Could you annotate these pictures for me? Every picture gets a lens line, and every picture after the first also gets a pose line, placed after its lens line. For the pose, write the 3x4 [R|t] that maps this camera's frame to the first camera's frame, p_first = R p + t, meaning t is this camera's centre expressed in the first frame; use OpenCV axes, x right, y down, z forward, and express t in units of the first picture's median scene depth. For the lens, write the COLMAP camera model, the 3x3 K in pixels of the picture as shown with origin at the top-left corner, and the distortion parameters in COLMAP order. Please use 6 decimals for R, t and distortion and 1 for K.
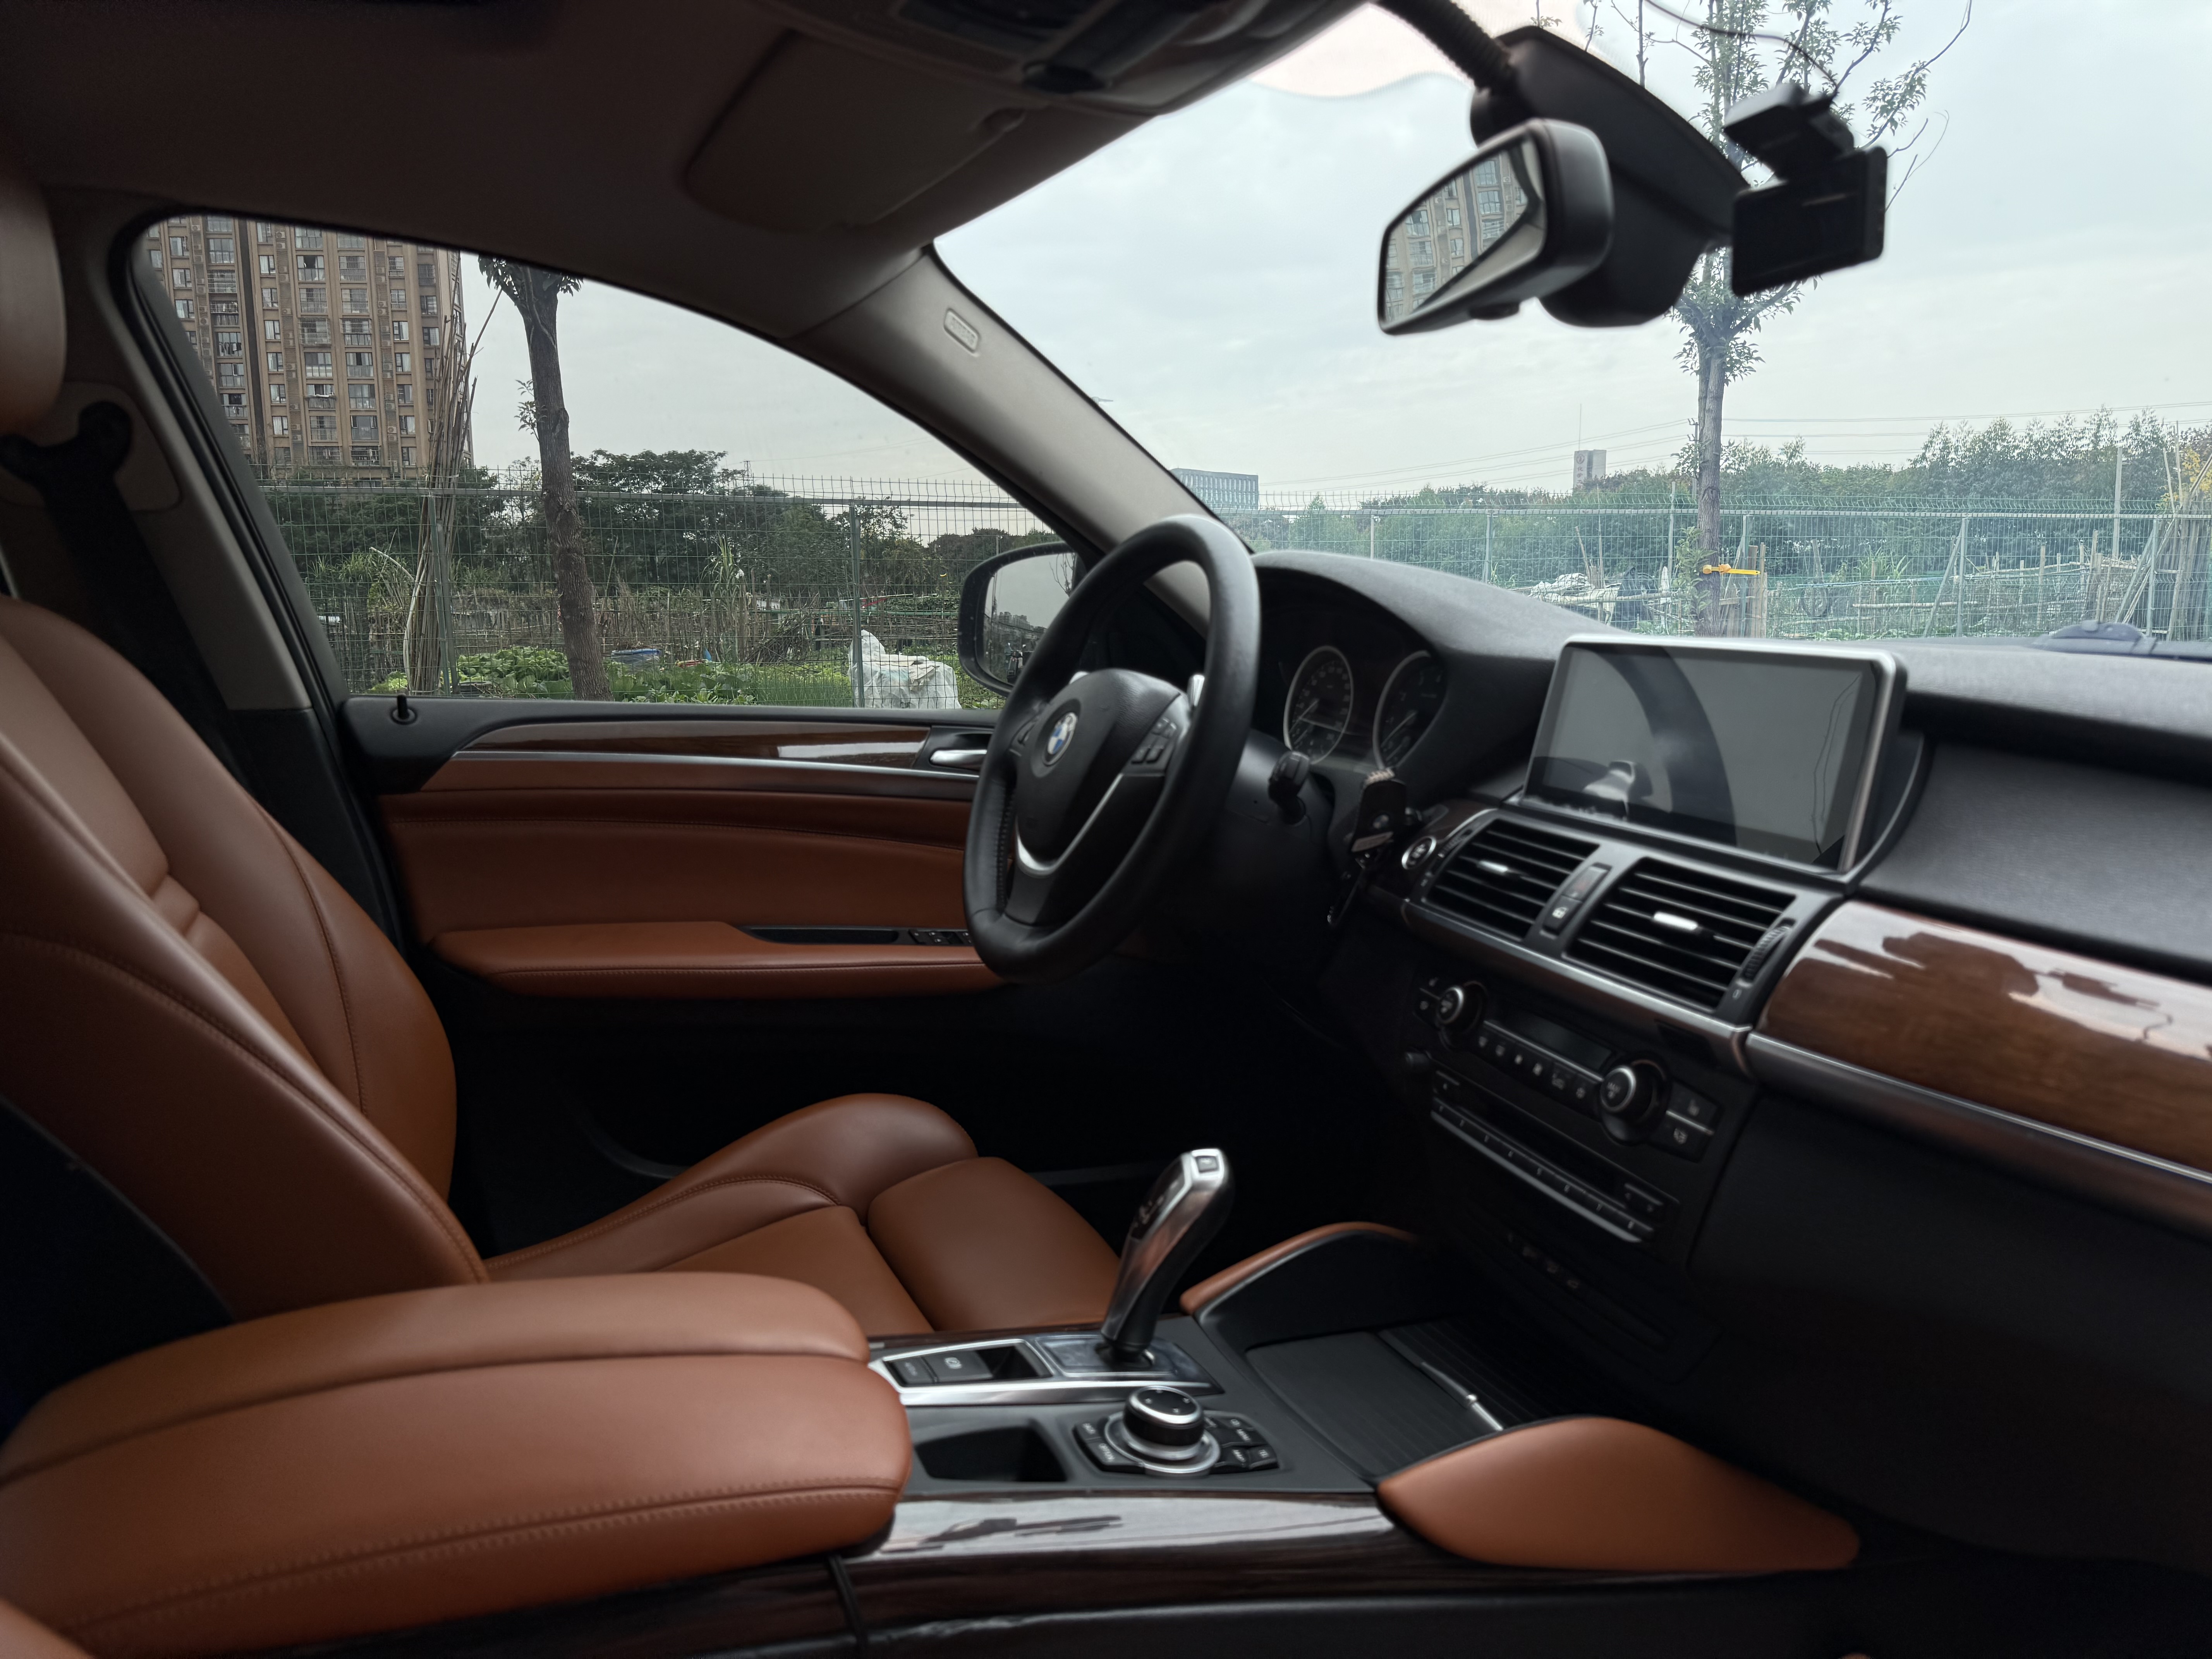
lens RADIAL K [[1533.4, 0, 1112.7], [0, 1533.4, 839.6], [0, 0, 1]] dist [0.094333, -0.197494]
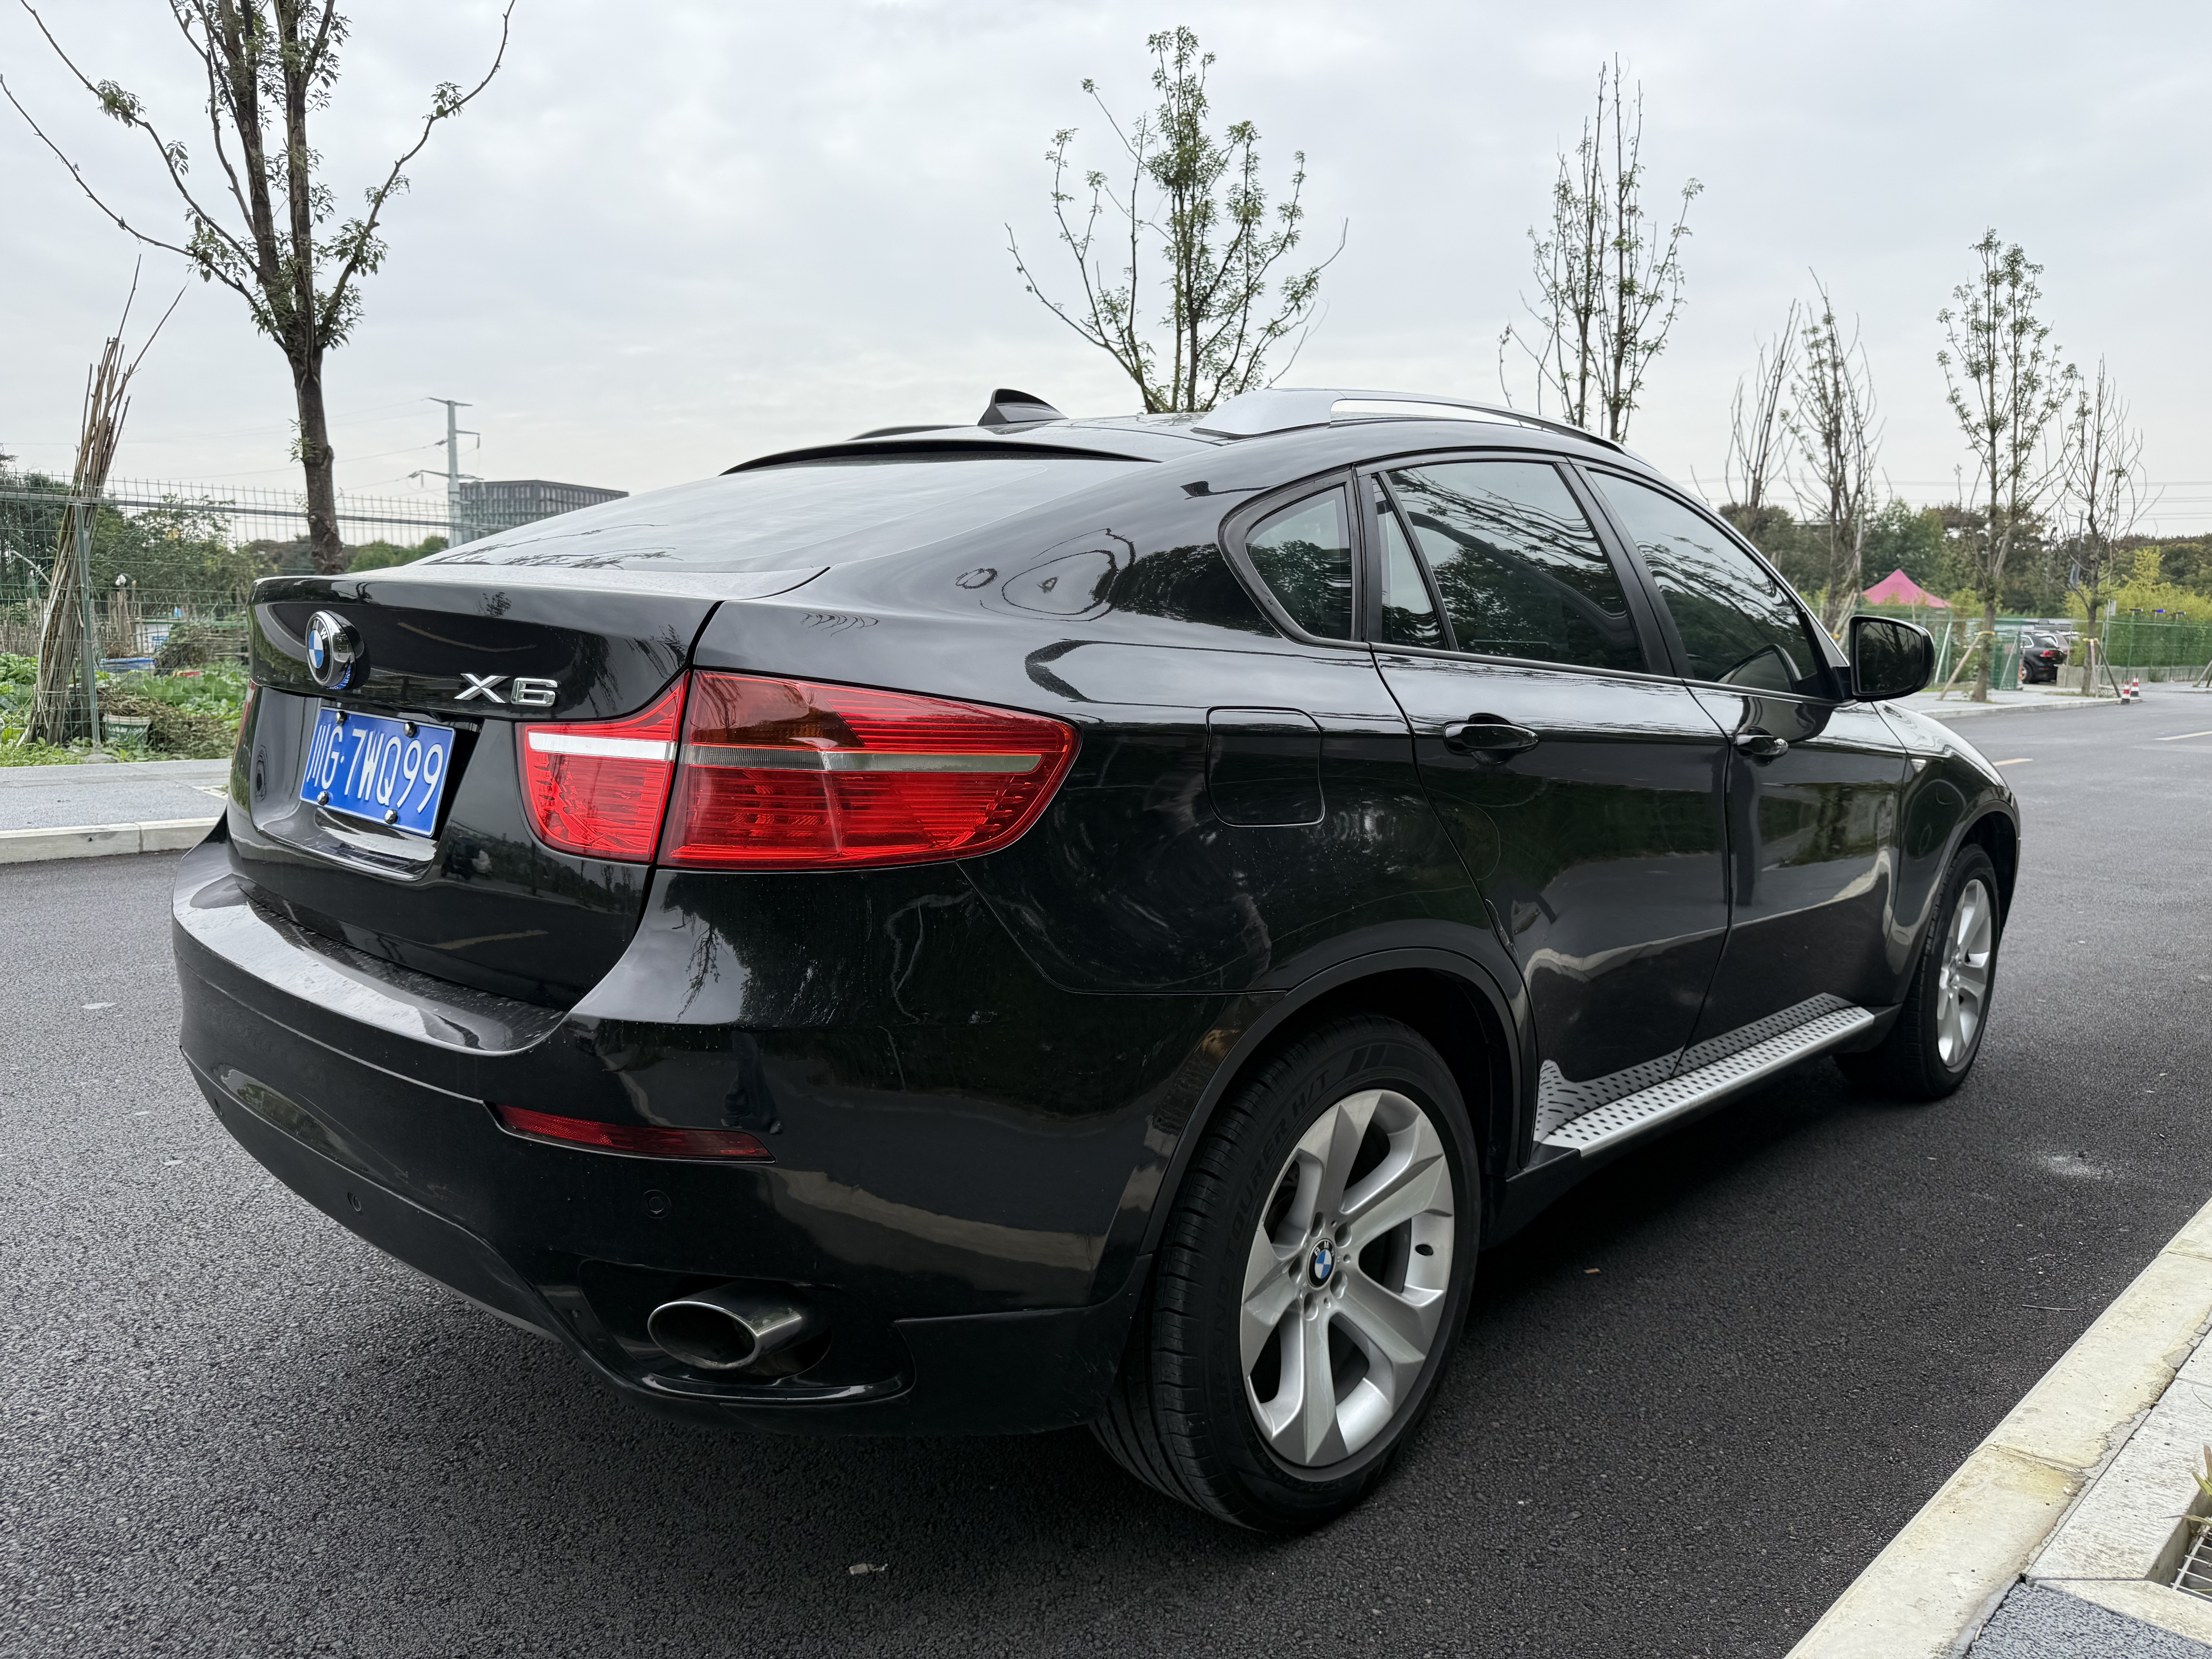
lens RADIAL K [[1532.0, 0, 1127.1], [0, 1532.0, 813.4], [0, 0, 1]] dist [0.031149, -0.048330]
pose [[0.921270, -0.015296, 0.388623, -2.102916], [0.029352, 0.999111, -0.030258, 0.409712], [-0.387815, 0.039282, 0.920900, -2.340018]]
